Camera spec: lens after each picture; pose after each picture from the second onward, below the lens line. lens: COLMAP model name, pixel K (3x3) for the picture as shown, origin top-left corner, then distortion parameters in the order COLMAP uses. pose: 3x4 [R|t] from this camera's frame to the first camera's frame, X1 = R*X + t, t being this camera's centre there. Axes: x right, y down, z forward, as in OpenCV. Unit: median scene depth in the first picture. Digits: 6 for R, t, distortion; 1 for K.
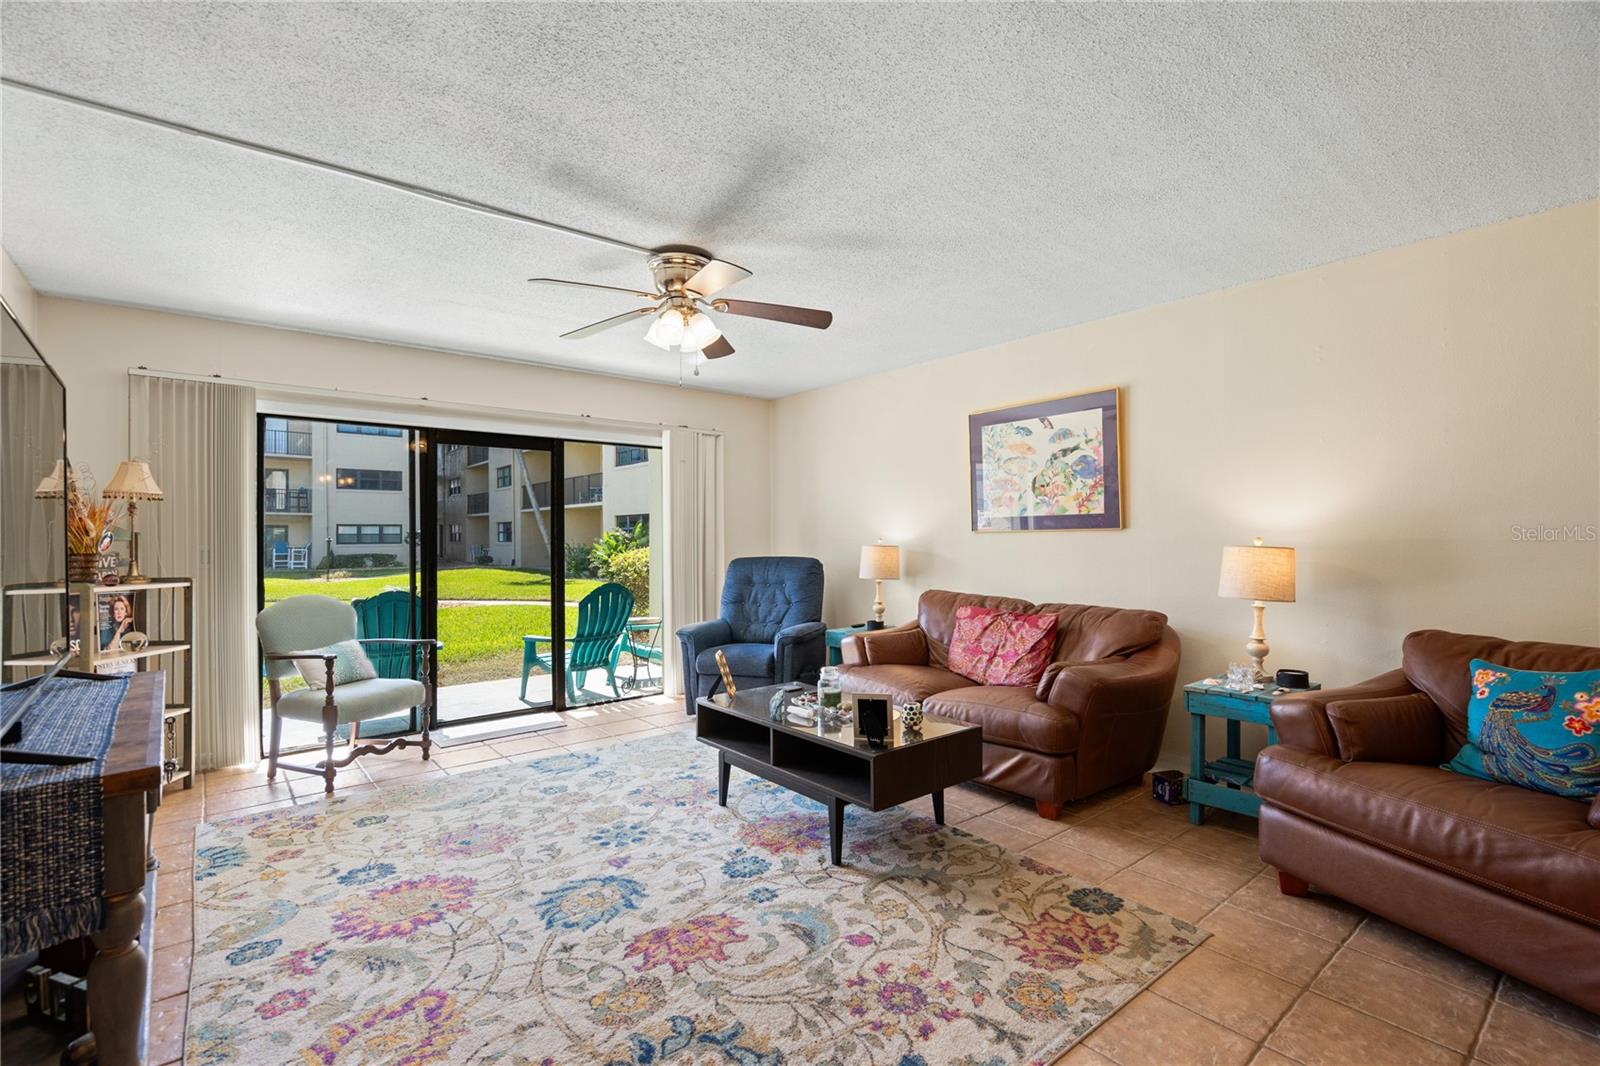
lens RADIAL K [[722.9, 0, 802.0], [0, 722.9, 539.3], [0, 0, 1]] dist [-0.002230, 0.000335]
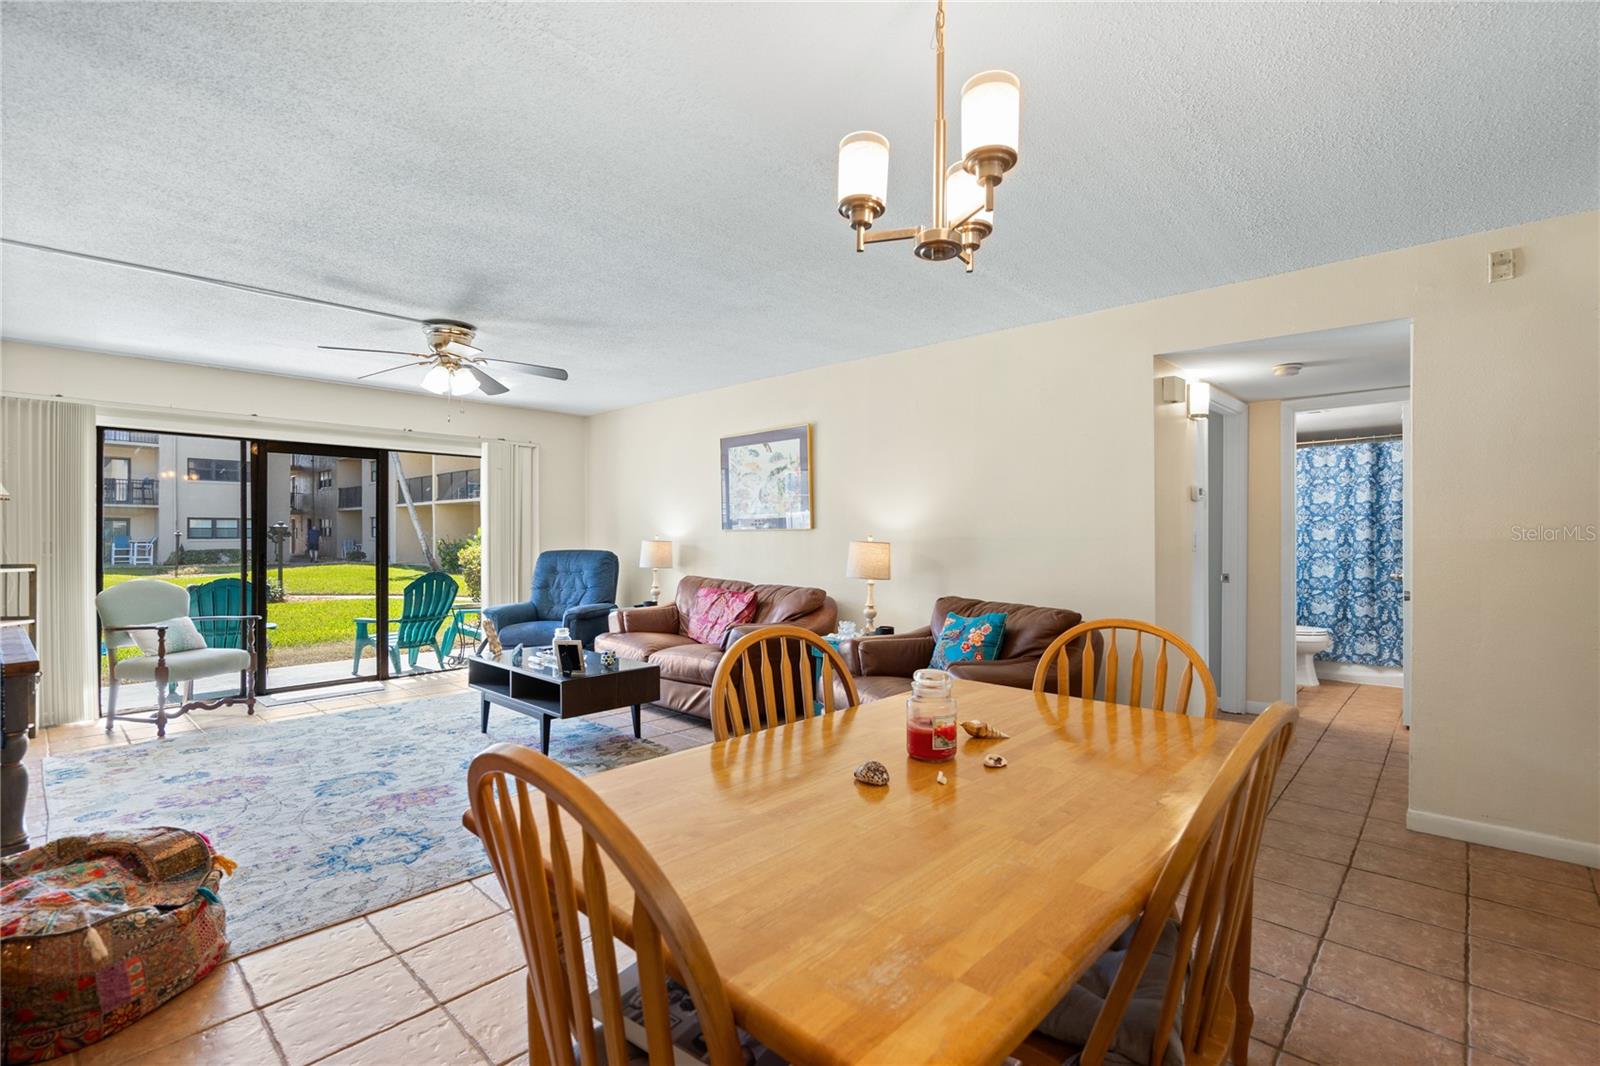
lens RADIAL K [[726.8, 0, 802.8], [0, 726.8, 538.5], [0, 0, 1]] dist [0.000722, 0.000496]
pose [[0.991914, 0.004792, 0.126824, 0.290454], [-0.005141, 0.999984, 0.002426, 0.000521], [-0.126810, -0.003058, 0.991922, -0.394590]]
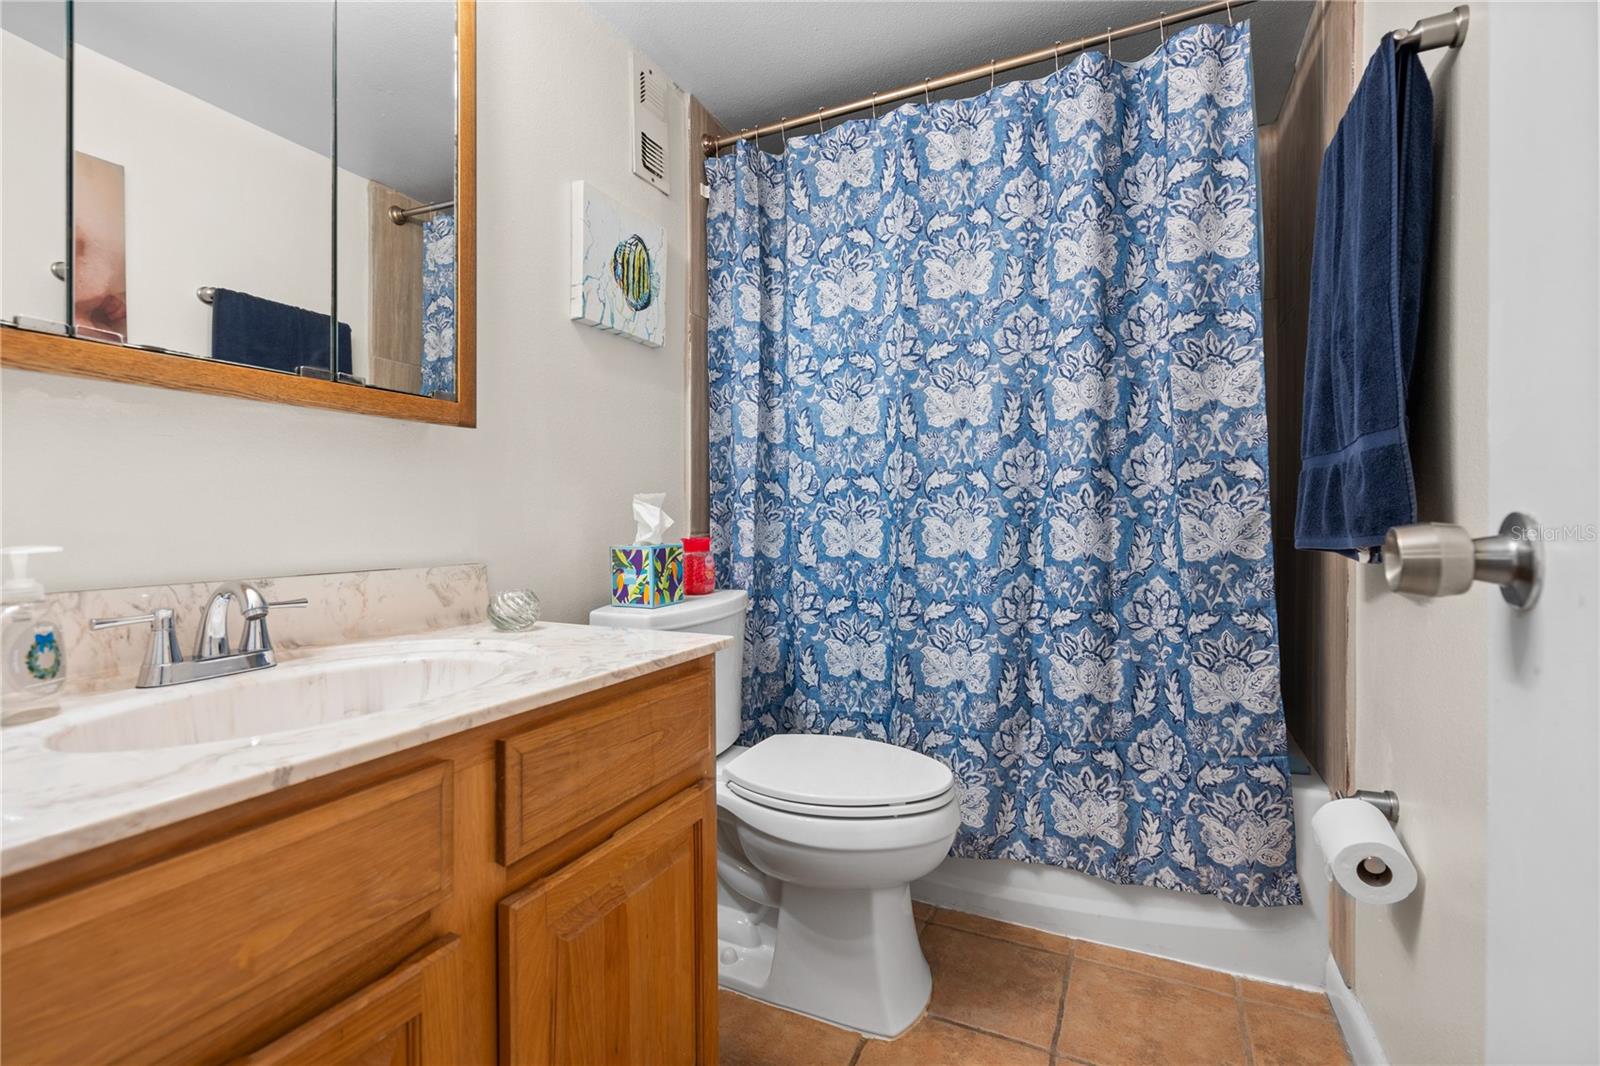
lens RADIAL K [[728.8, 0, 808.5], [0, 728.8, 526.0], [0, 0, 1]] dist [-0.000882, -0.000164]
pose [[0.897820, -0.001868, 0.440359, 1.470226], [-0.000628, 0.999985, 0.005522, 0.068629], [-0.440363, -0.005234, 0.897805, 0.807063]]
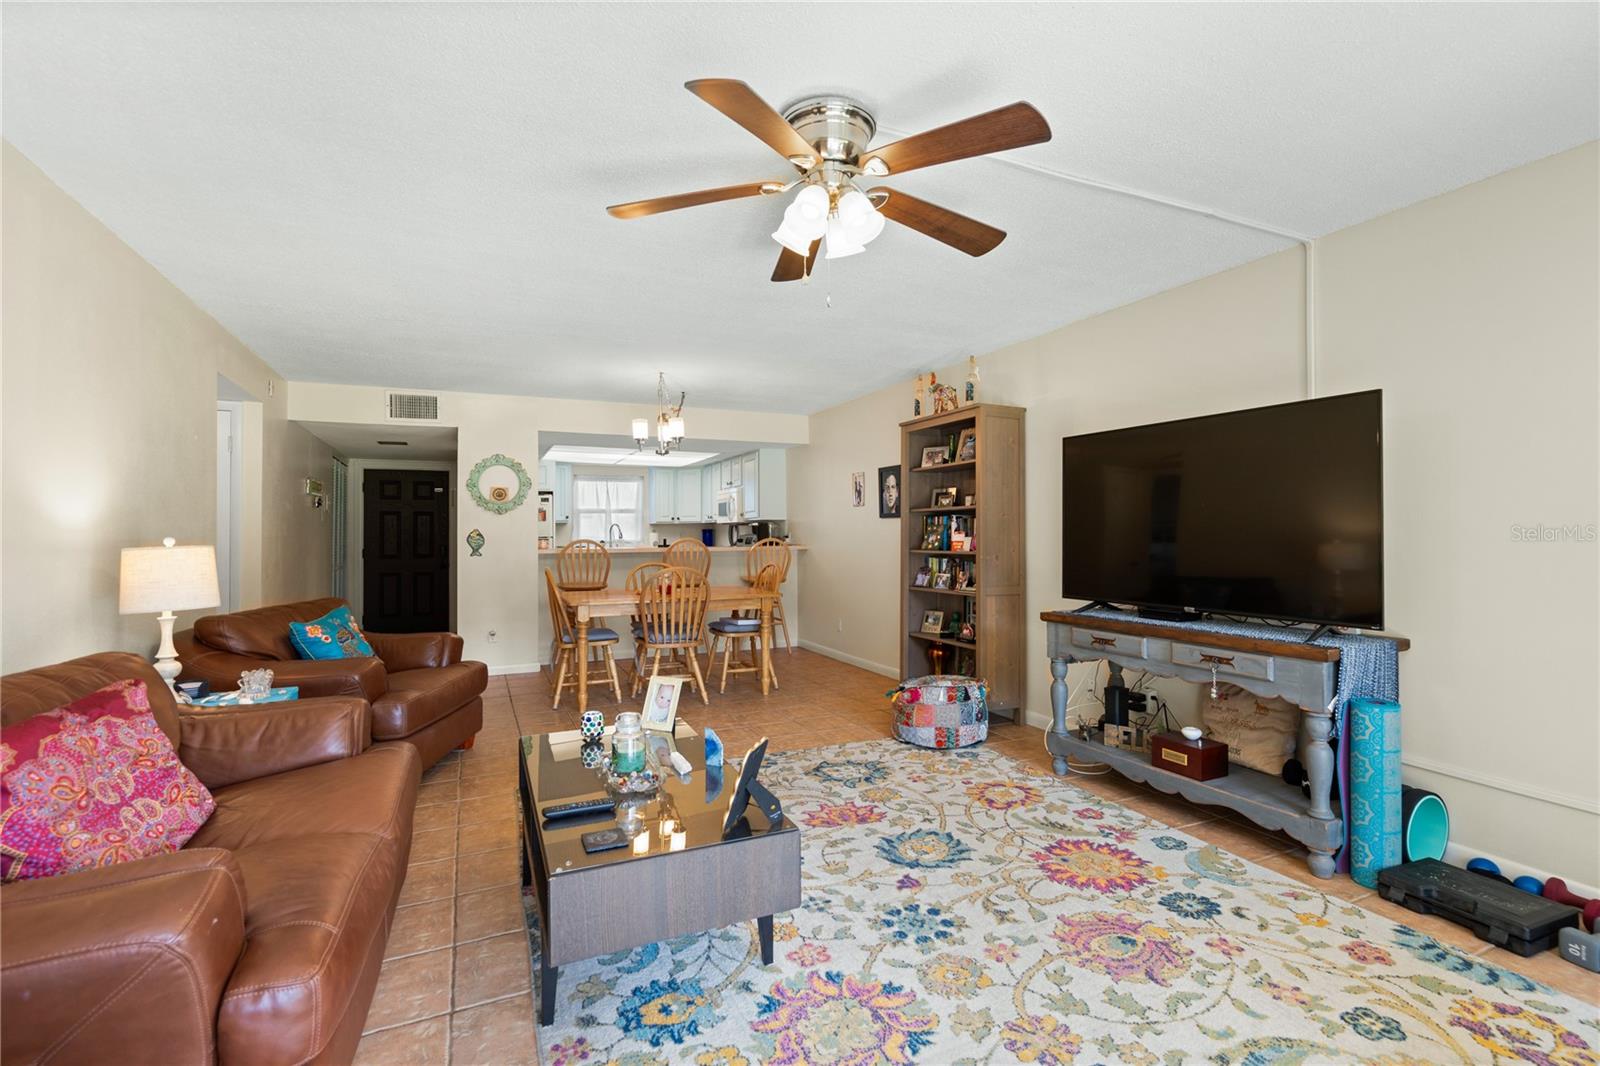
lens RADIAL K [[728.8, 0, 808.5], [0, 728.8, 526.0], [0, 0, 1]] dist [-0.000882, -0.000164]
pose [[-0.967530, 0.013798, 0.252378, -0.290663], [0.012460, 0.999899, -0.006897, -0.000561], [-0.252448, -0.003528, -0.967604, 1.516833]]
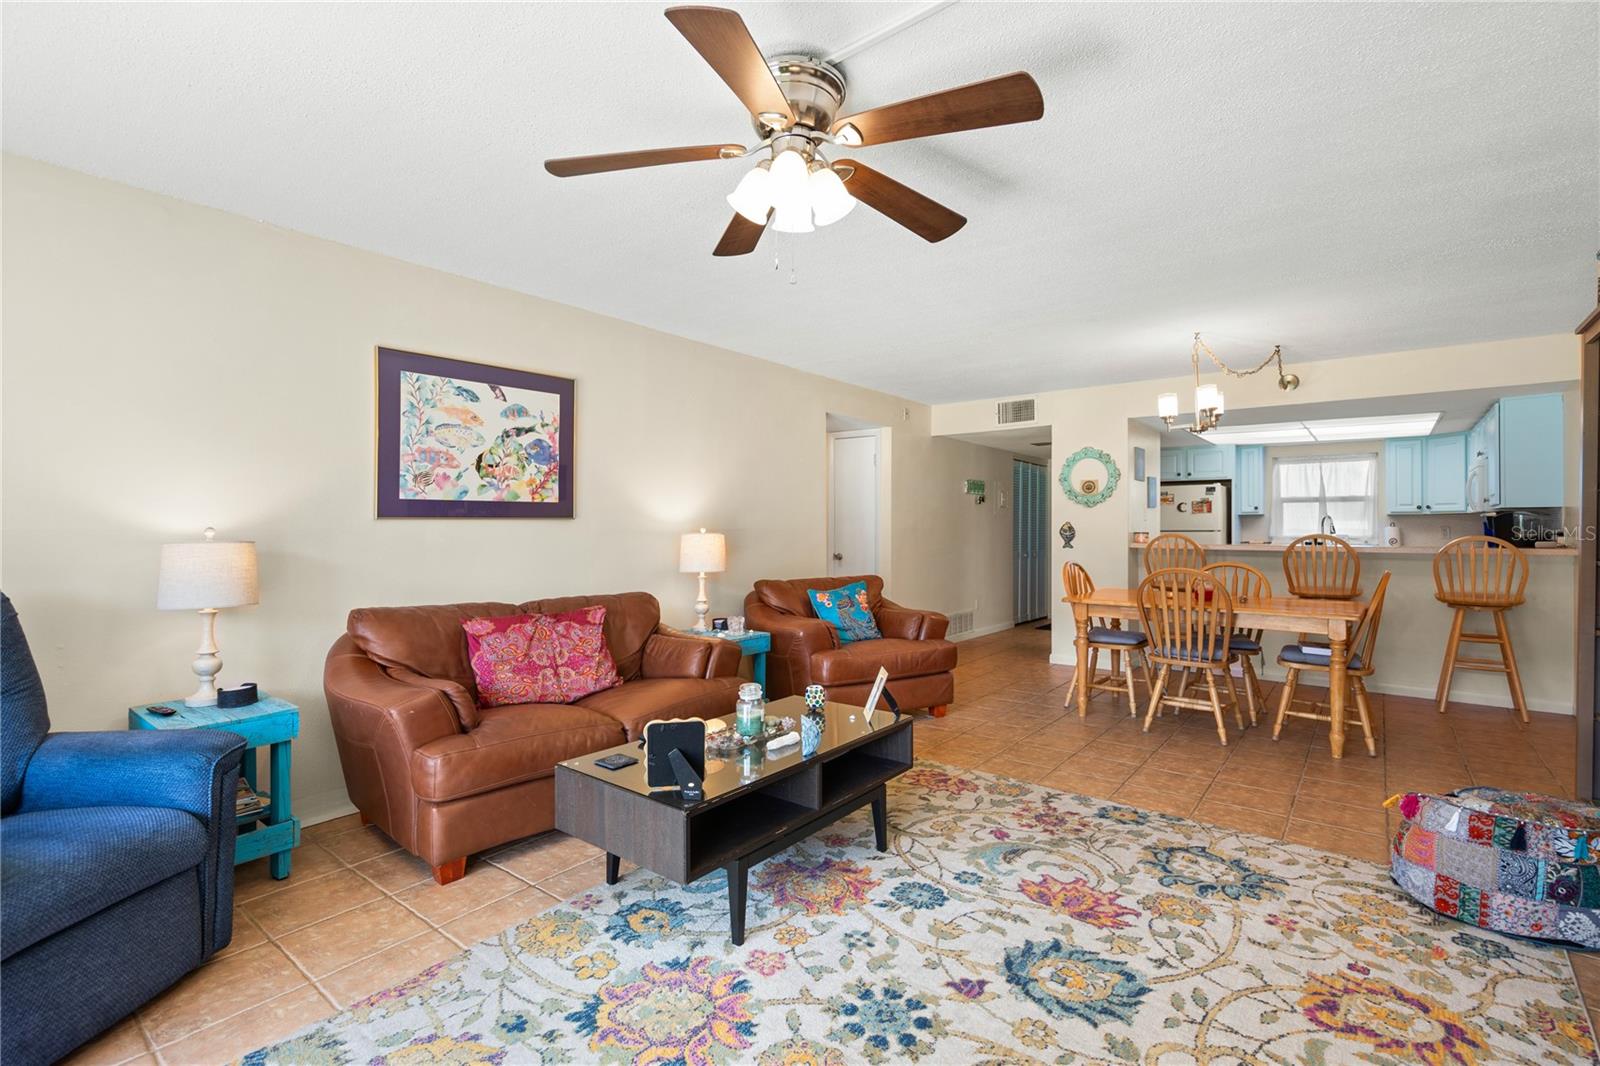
lens RADIAL K [[728.8, 0, 808.5], [0, 728.8, 526.0], [0, 0, 1]] dist [-0.000882, -0.000164]
pose [[-0.217102, 0.007185, 0.976122, -0.714961], [0.004198, 0.999971, -0.006427, 0.004128], [-0.976140, 0.002702, -0.217126, 1.025259]]
